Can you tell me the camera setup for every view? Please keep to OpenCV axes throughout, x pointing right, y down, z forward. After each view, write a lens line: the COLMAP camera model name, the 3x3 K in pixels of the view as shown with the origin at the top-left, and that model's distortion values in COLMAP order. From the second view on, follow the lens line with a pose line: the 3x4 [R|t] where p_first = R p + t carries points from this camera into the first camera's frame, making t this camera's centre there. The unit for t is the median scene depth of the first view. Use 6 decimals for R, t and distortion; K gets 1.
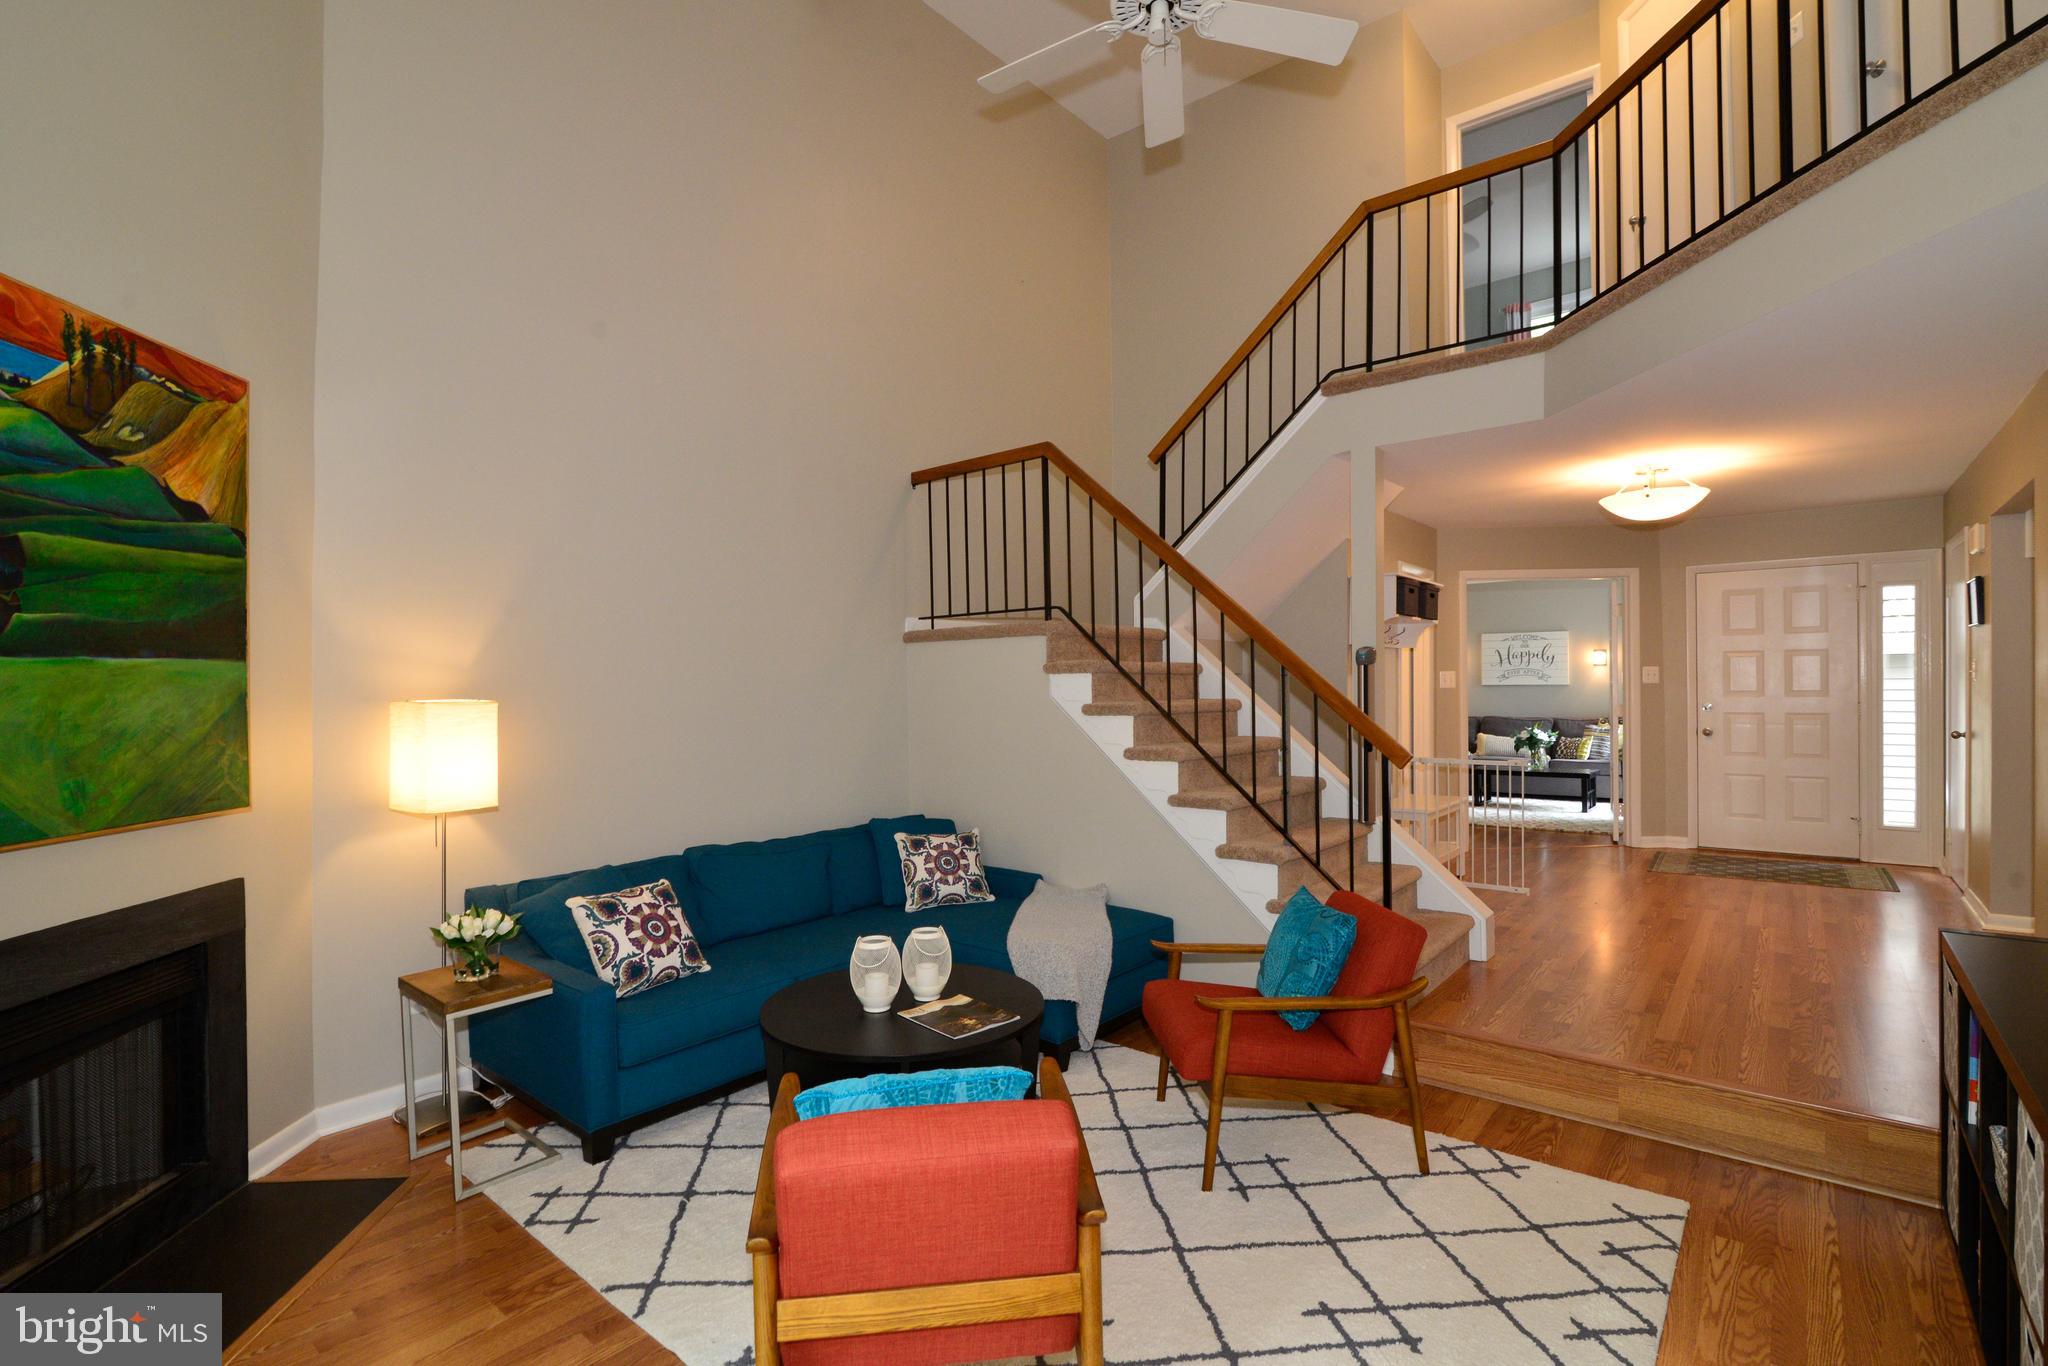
lens RADIAL K [[939.2, 0, 1035.0], [0, 939.2, 681.5], [0, 0, 1]] dist [-0.021089, 0.002087]
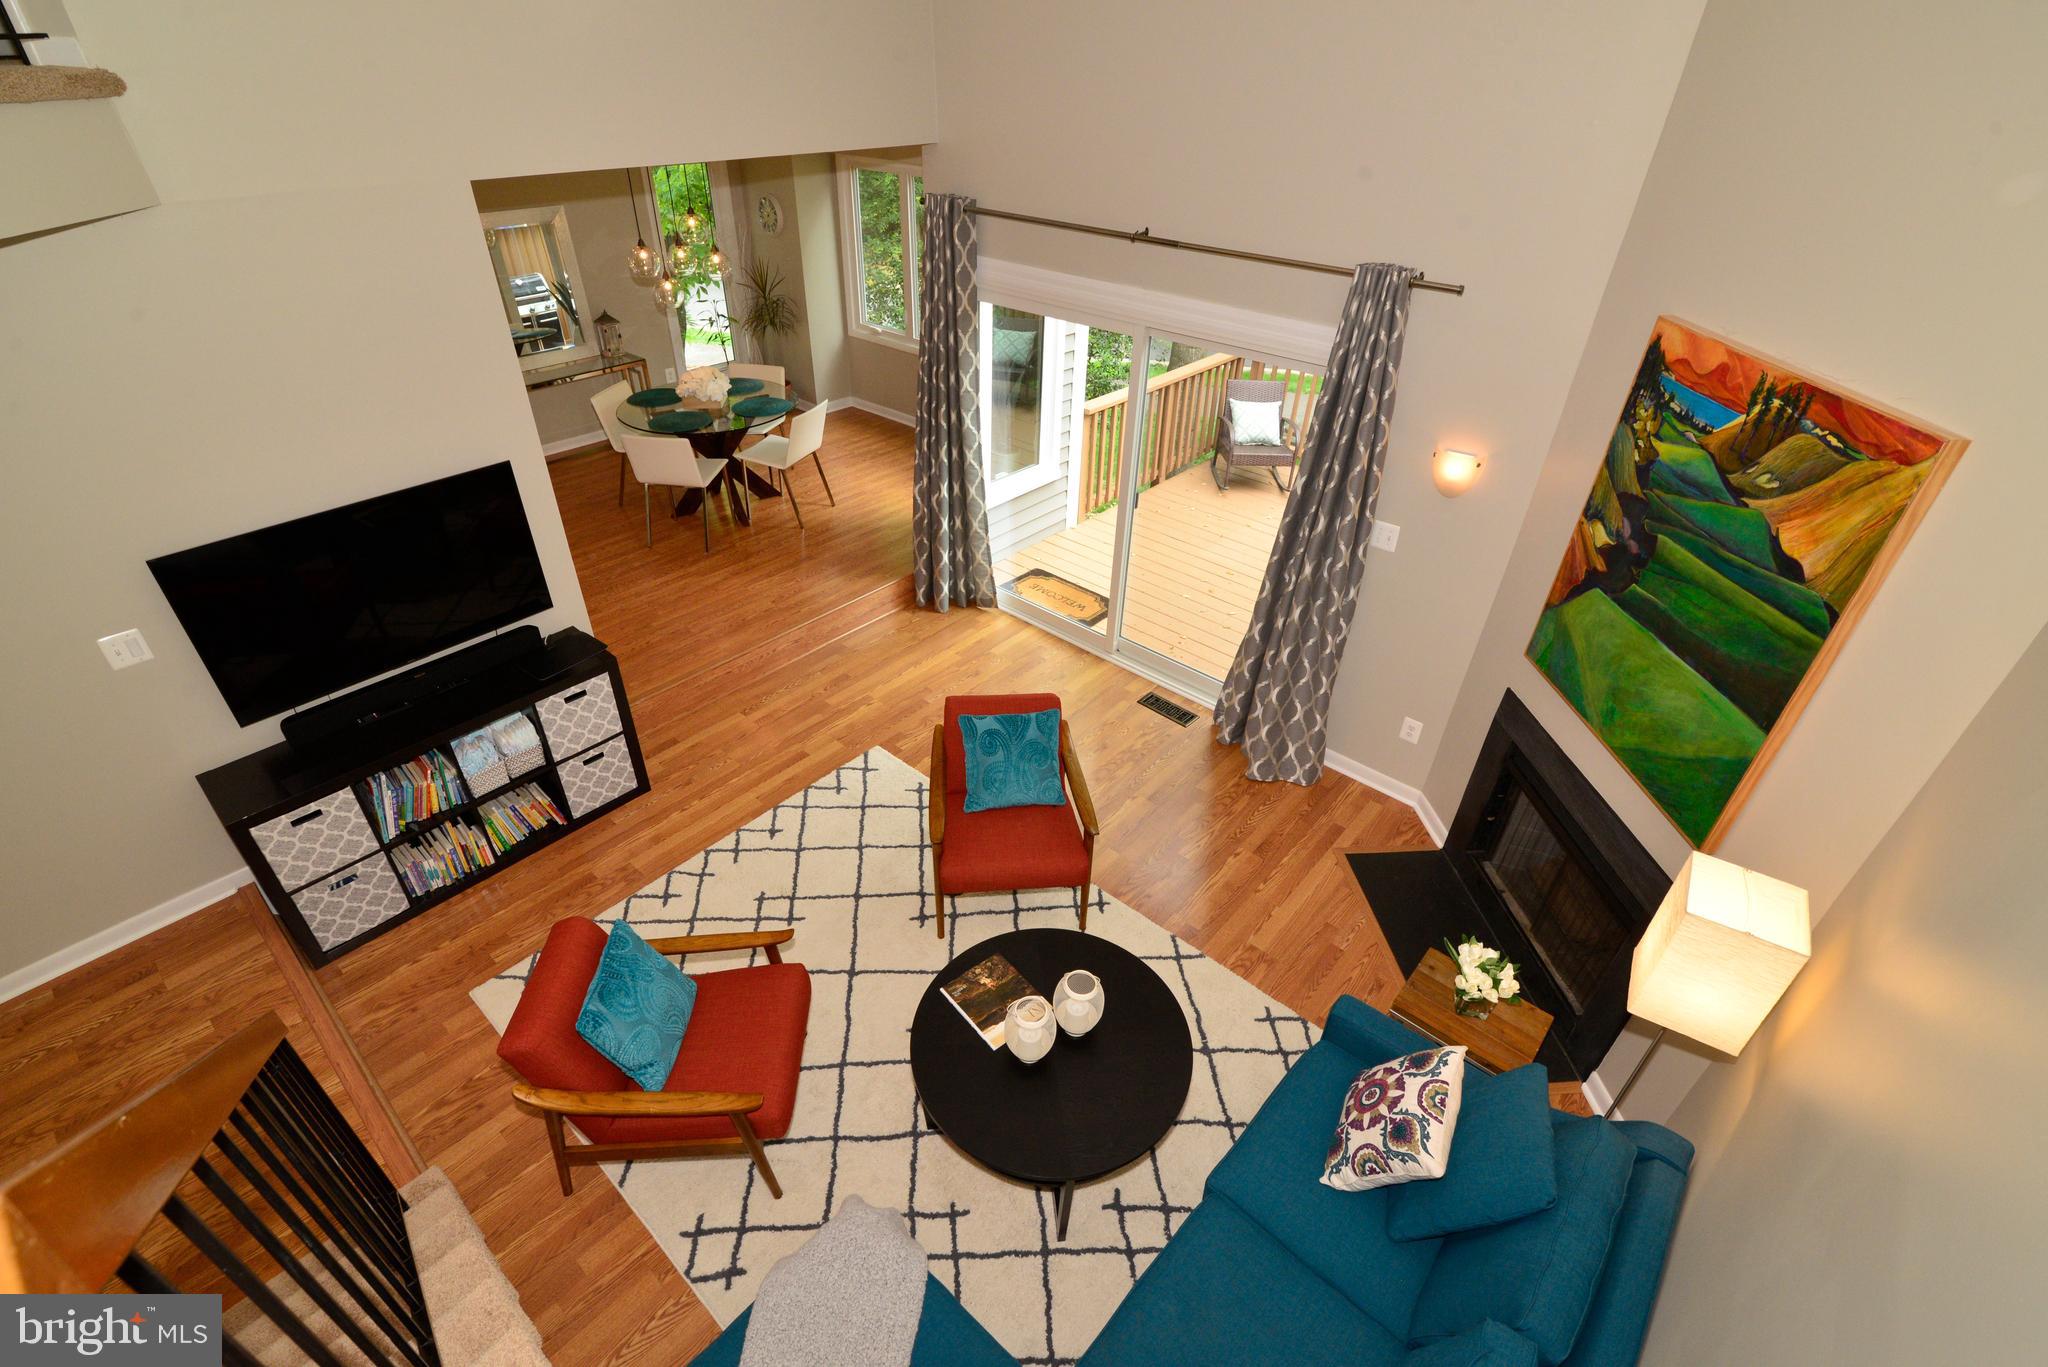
lens RADIAL K [[939.2, 0, 1014.2], [0, 939.2, 691.7], [0, 0, 1]] dist [-0.021089, 0.002087]
pose [[-0.998761, -0.035646, 0.034727, -0.146553], [-0.009518, 0.821752, 0.569766, -0.637428], [-0.048847, 0.568730, -0.821073, 1.957011]]
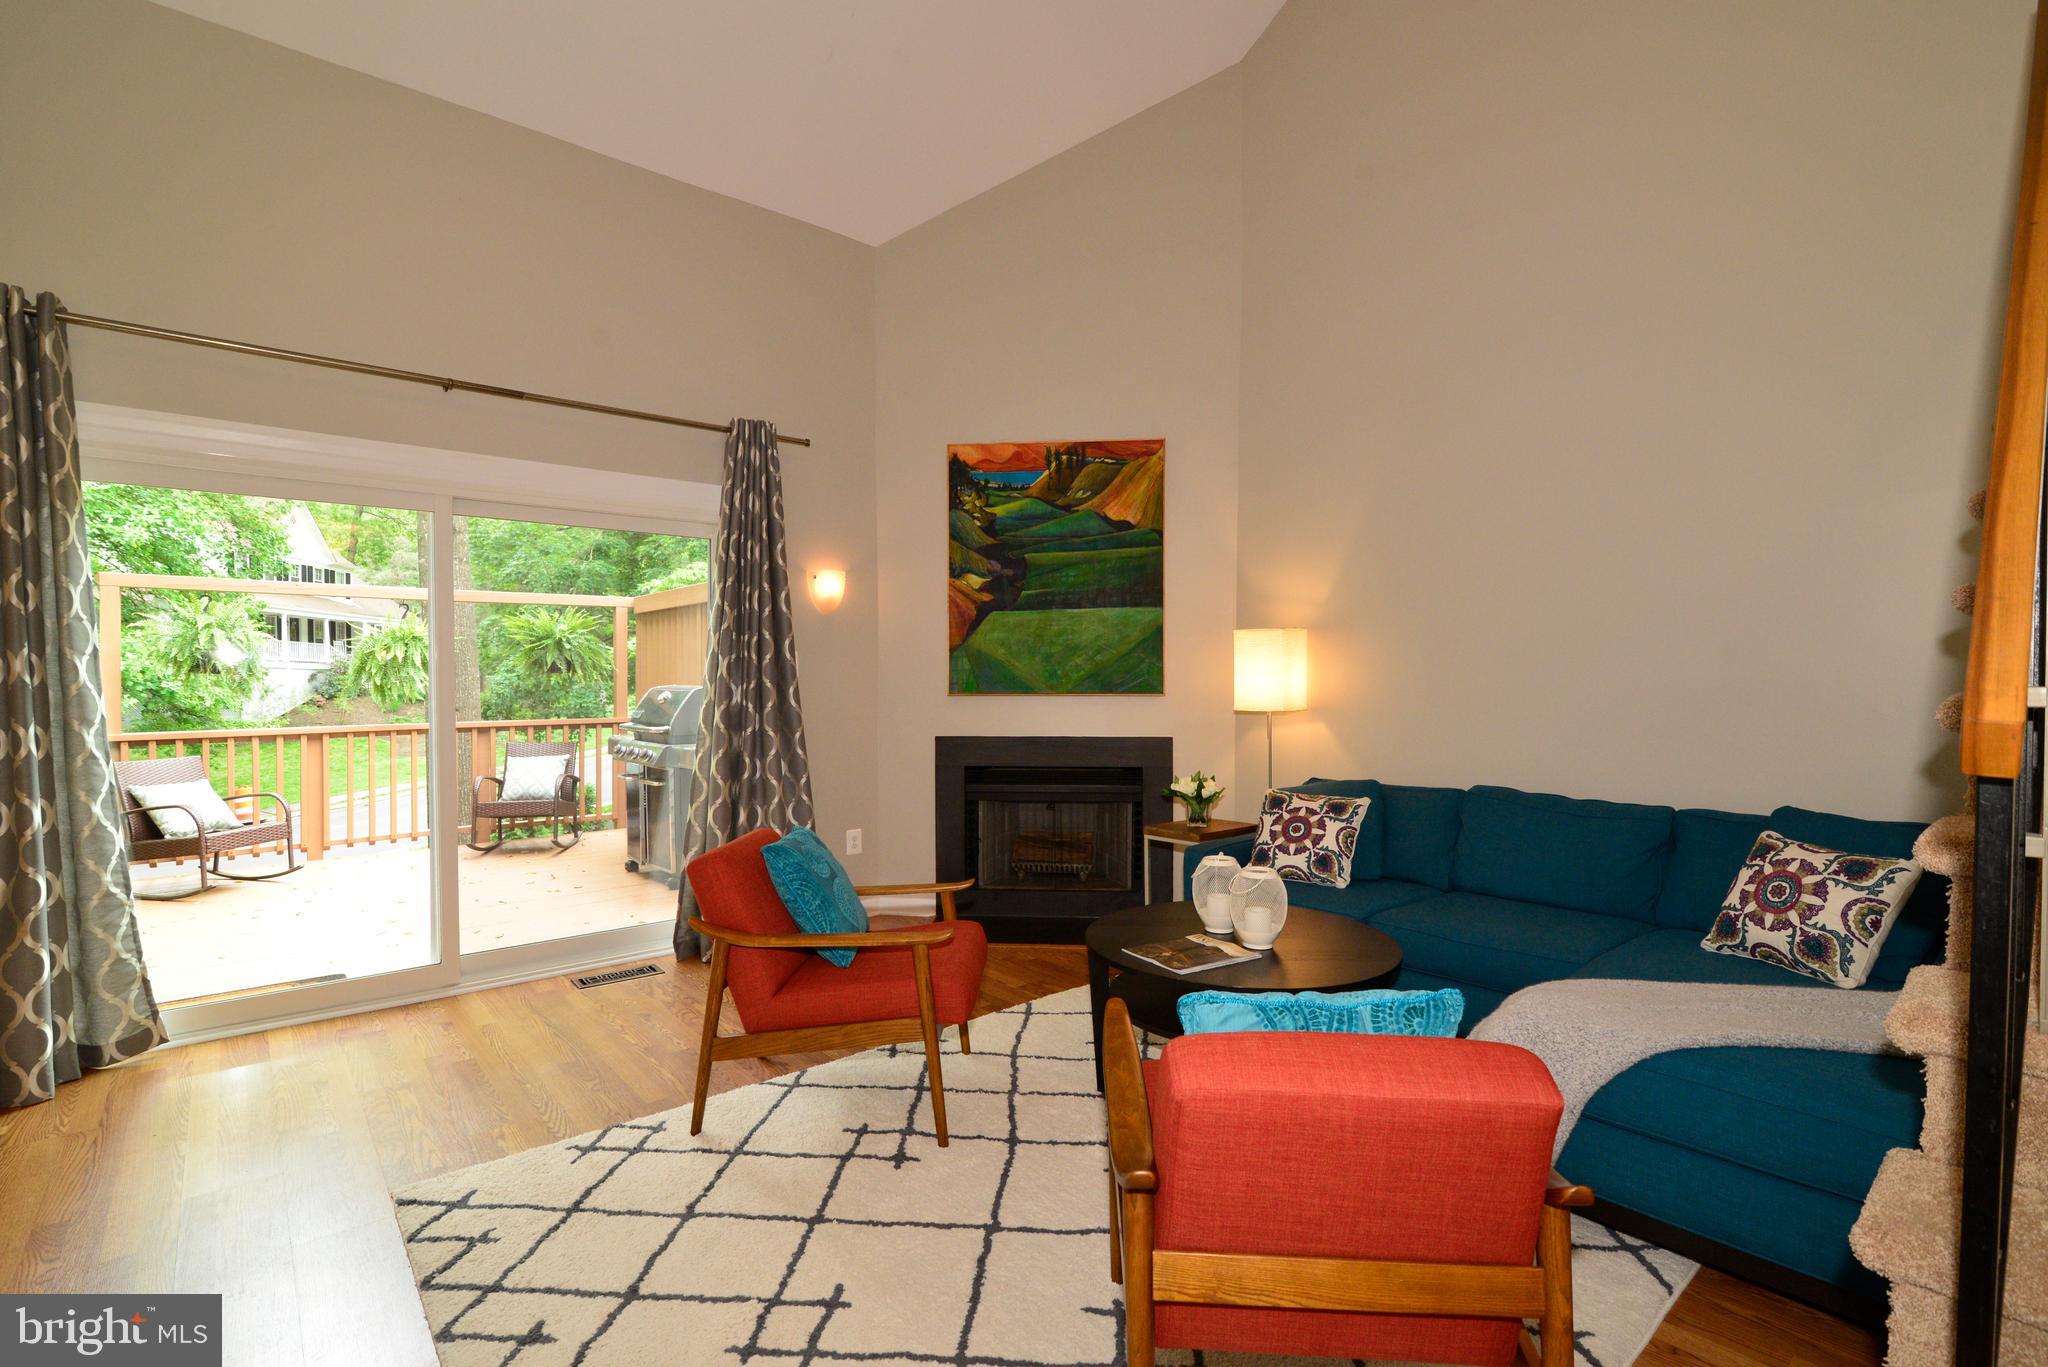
lens RADIAL K [[939.2, 0, 1014.7], [0, 939.2, 692.3], [0, 0, 1]] dist [-0.021089, 0.002087]
pose [[-0.188065, 0.027799, -0.981763, 0.964299], [0.011492, 0.999593, 0.026102, 0.093924], [0.982089, -0.006374, -0.188308, 1.166985]]
